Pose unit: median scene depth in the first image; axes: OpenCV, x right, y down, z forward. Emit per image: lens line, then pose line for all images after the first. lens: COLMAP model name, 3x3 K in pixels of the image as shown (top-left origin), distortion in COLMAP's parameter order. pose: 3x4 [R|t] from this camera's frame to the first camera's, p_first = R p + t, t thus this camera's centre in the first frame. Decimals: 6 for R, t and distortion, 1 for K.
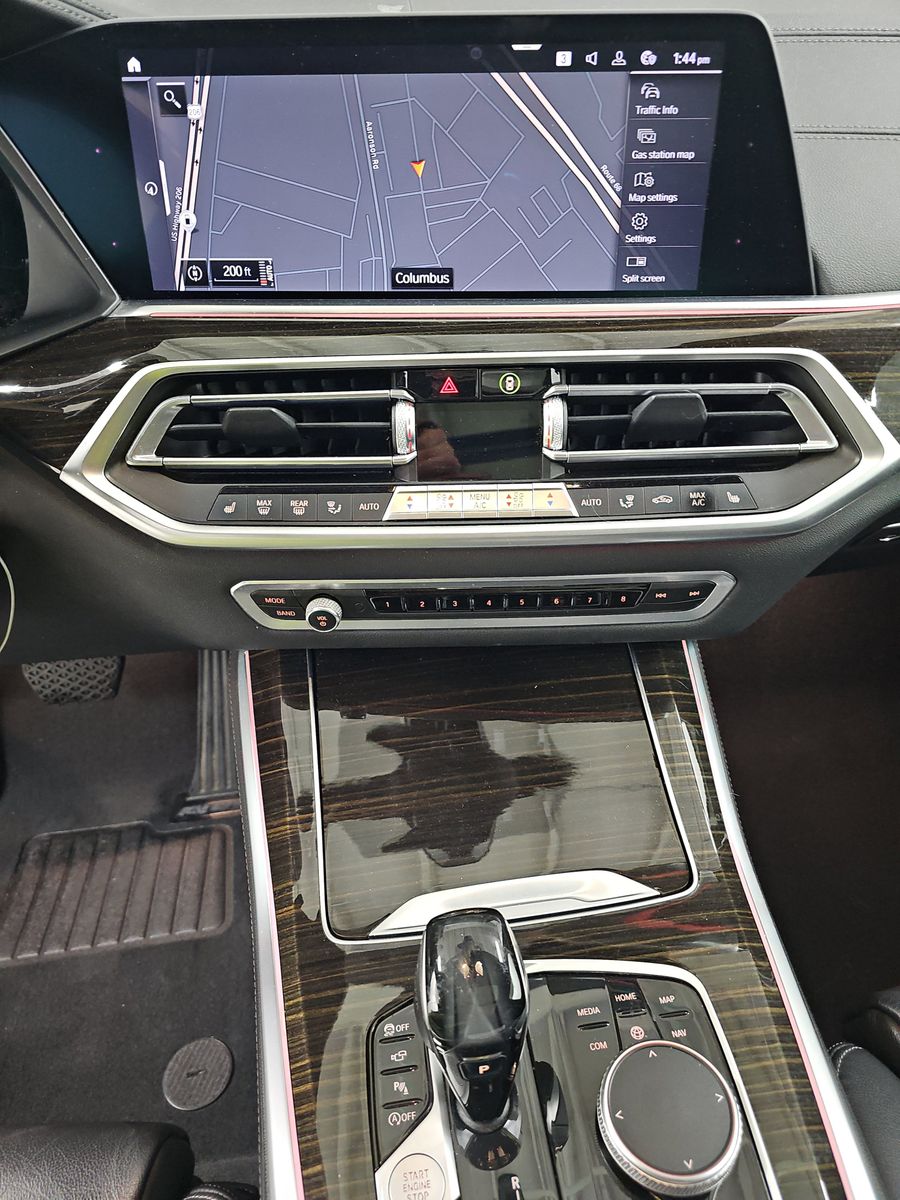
lens RADIAL K [[819.8, 0, 449.9], [0, 819.8, 599.4], [0, 0, 1]] dist [0.015395, -0.002597]
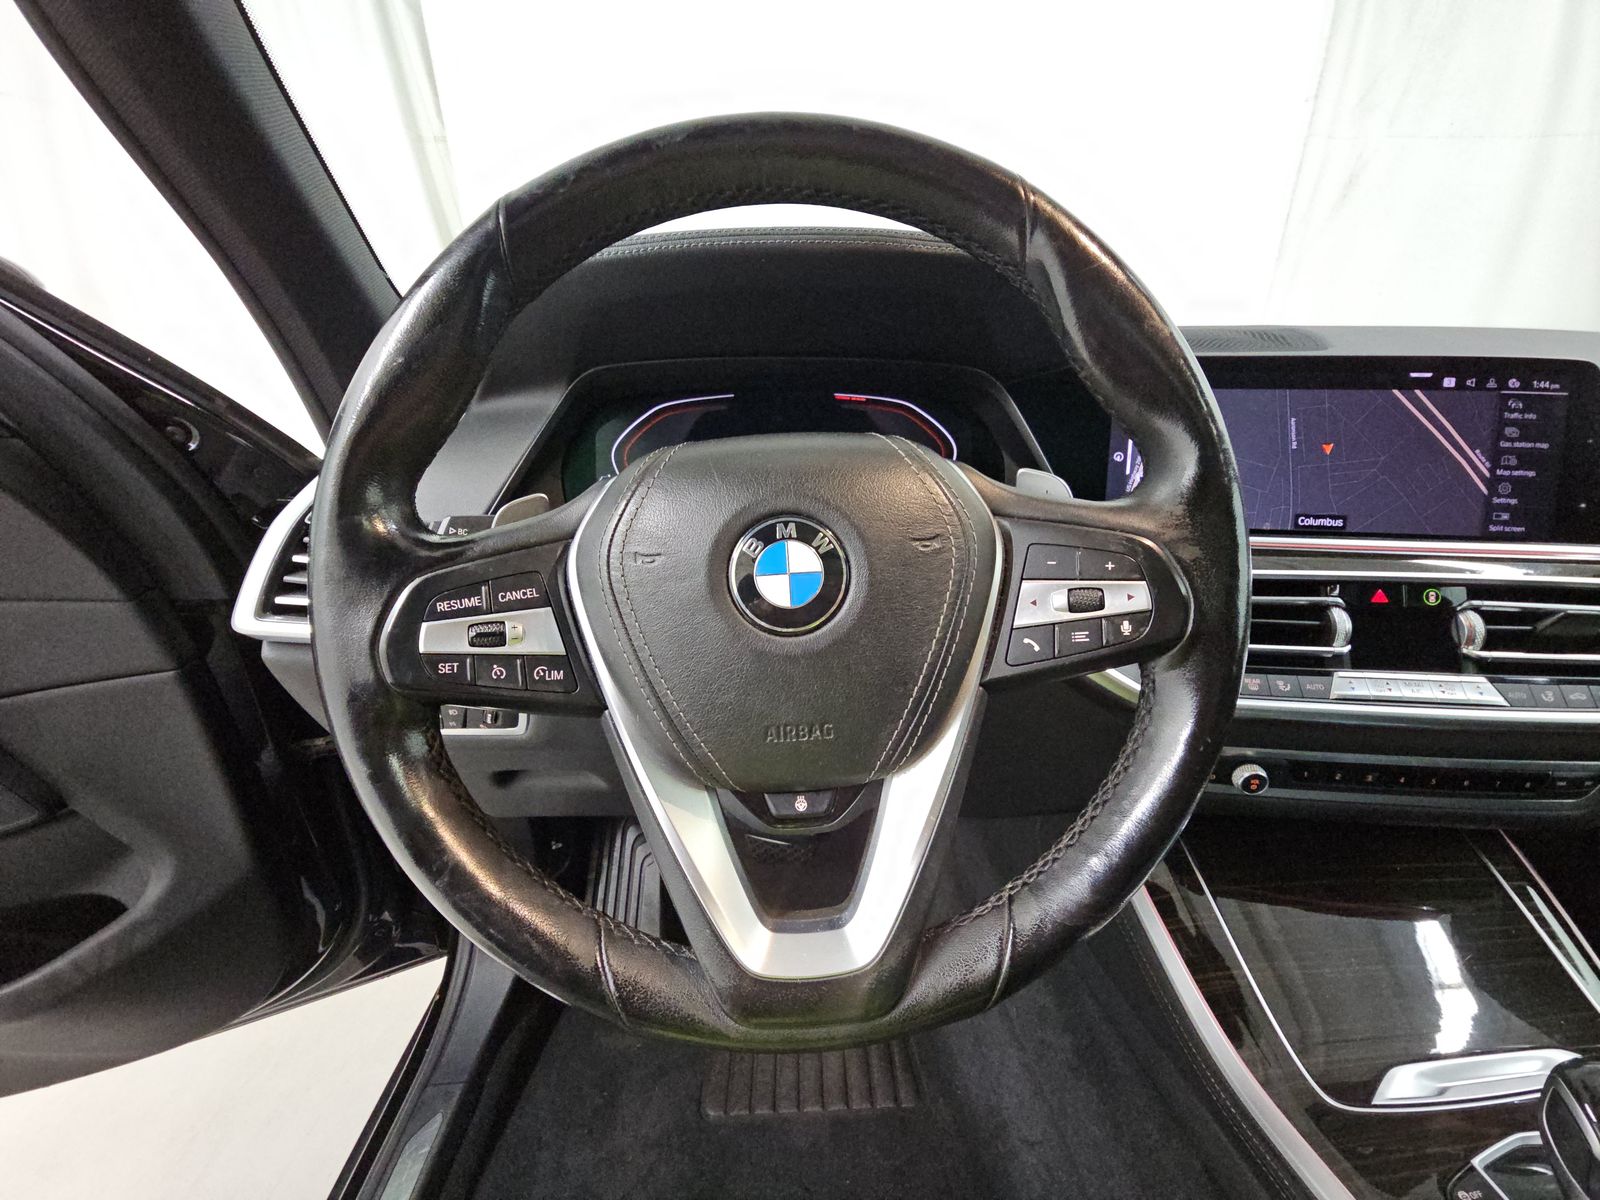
lens RADIAL K [[645.7, 0, 800.0], [0, 645.7, 601.0], [0, 0, 1]] dist [-0.000602, -0.000129]
pose [[0.994704, 0.052368, -0.088441, -0.801993], [-0.078351, 0.943256, -0.322691, 0.140750], [0.066524, 0.327911, 0.942363, -0.004985]]
